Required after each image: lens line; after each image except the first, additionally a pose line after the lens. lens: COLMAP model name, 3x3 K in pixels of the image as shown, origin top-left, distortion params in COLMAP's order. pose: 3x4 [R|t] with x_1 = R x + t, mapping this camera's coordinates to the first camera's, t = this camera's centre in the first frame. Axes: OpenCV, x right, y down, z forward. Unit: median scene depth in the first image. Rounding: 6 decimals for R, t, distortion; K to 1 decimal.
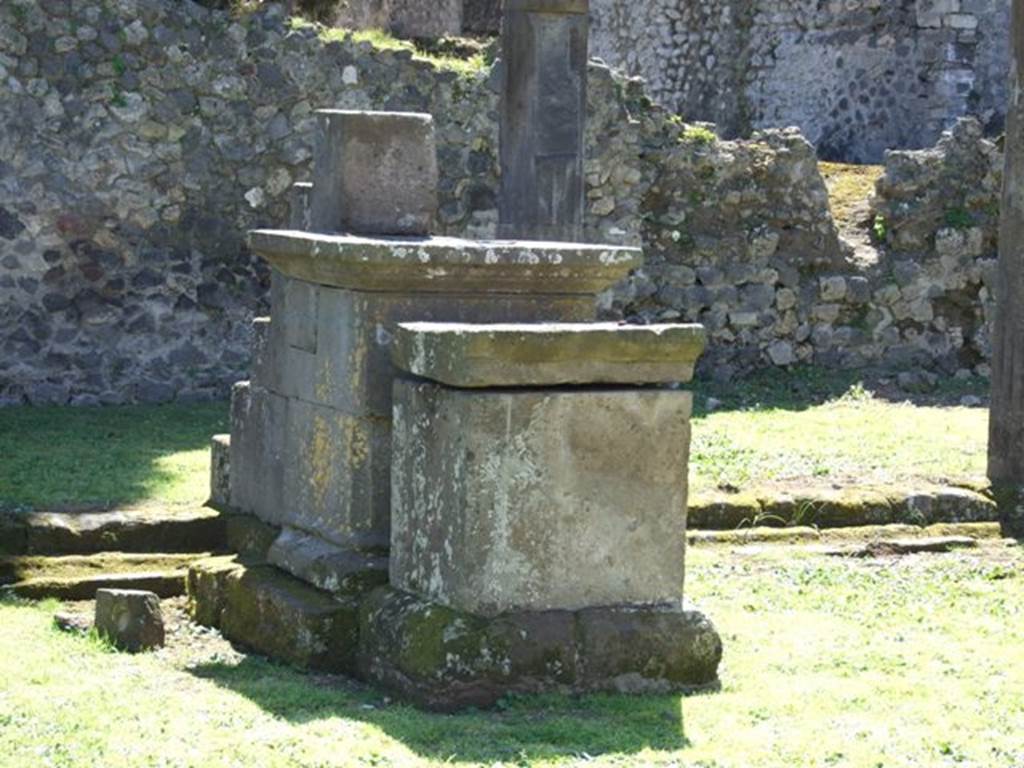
lens RADIAL K [[2640.0, 0, 508.3], [0, 2640.0, 380.7], [0, 0, 1]] dist [0.186876, 0.000000]
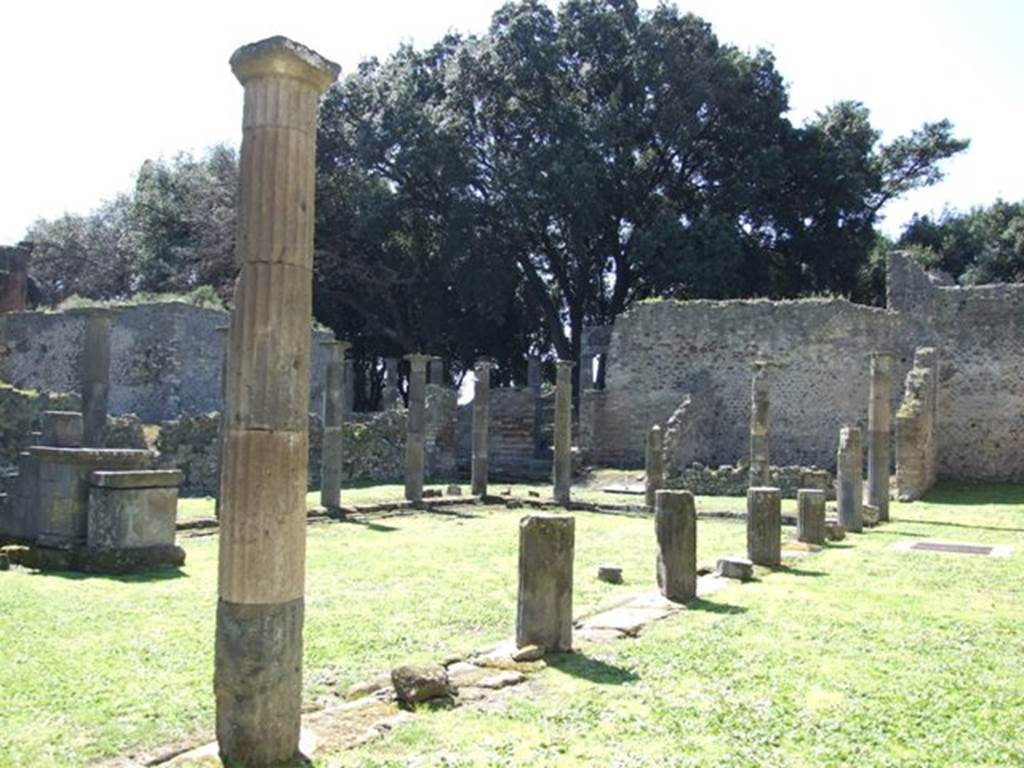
lens RADIAL K [[946.3, 0, 519.9], [0, 946.3, 376.8], [0, 0, 1]] dist [-0.016519, 0.000000]
pose [[0.828775, 0.030360, 0.558757, -0.229348], [0.040703, 0.992611, -0.114306, 0.016377], [-0.558099, 0.117477, 0.821416, -0.332581]]
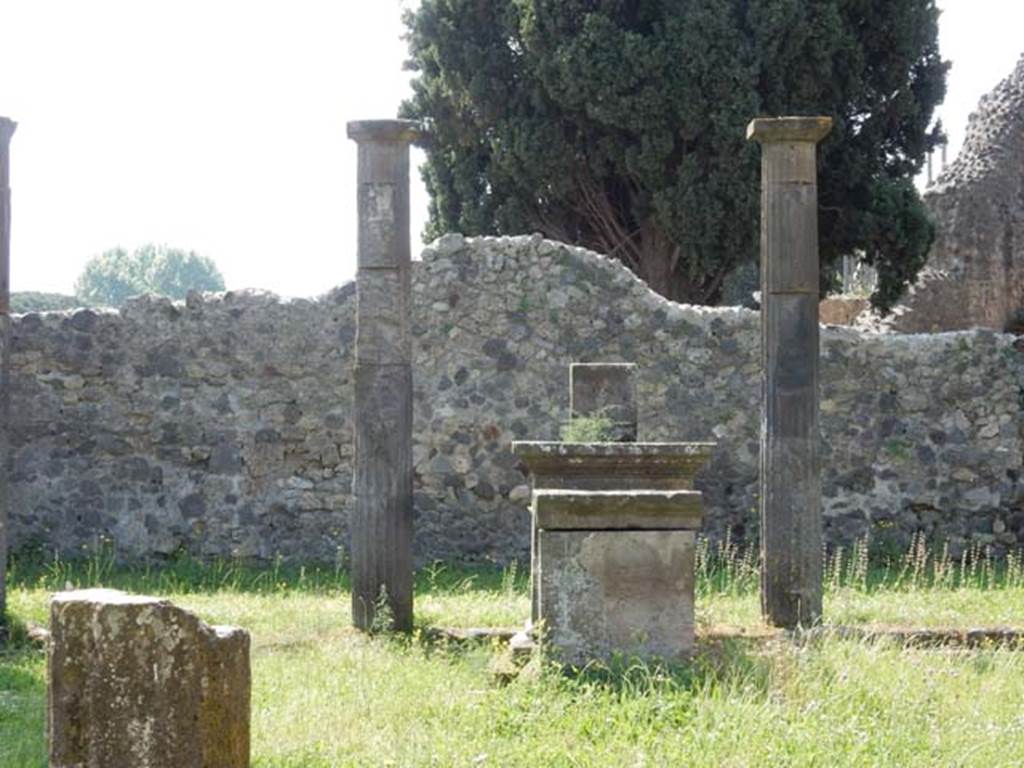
lens RADIAL K [[2179.4, 0, 519.9], [0, 2179.4, 391.9], [0, 0, 1]] dist [0.016480, 0.000000]
pose [[0.915392, -0.037571, -0.400806, 0.391838], [-0.003526, 0.994849, -0.101309, 0.042031], [0.402548, 0.094150, 0.910544, -0.173321]]
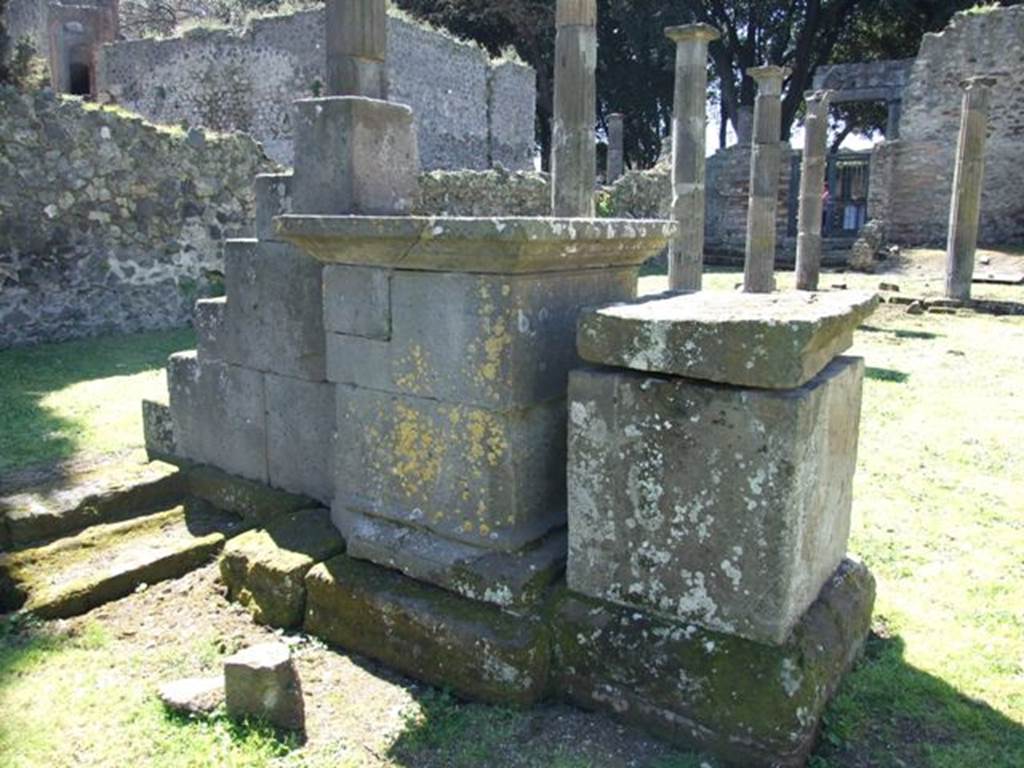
lens RADIAL K [[821.8, 0, 502.1], [0, 821.8, 376.3], [0, 0, 1]] dist [-0.062868, 0.058043]
pose [[0.857462, -0.118607, 0.500690, -0.165101], [0.058183, 0.989179, 0.134682, -0.030981], [-0.511247, -0.086353, 0.855085, 0.632260]]
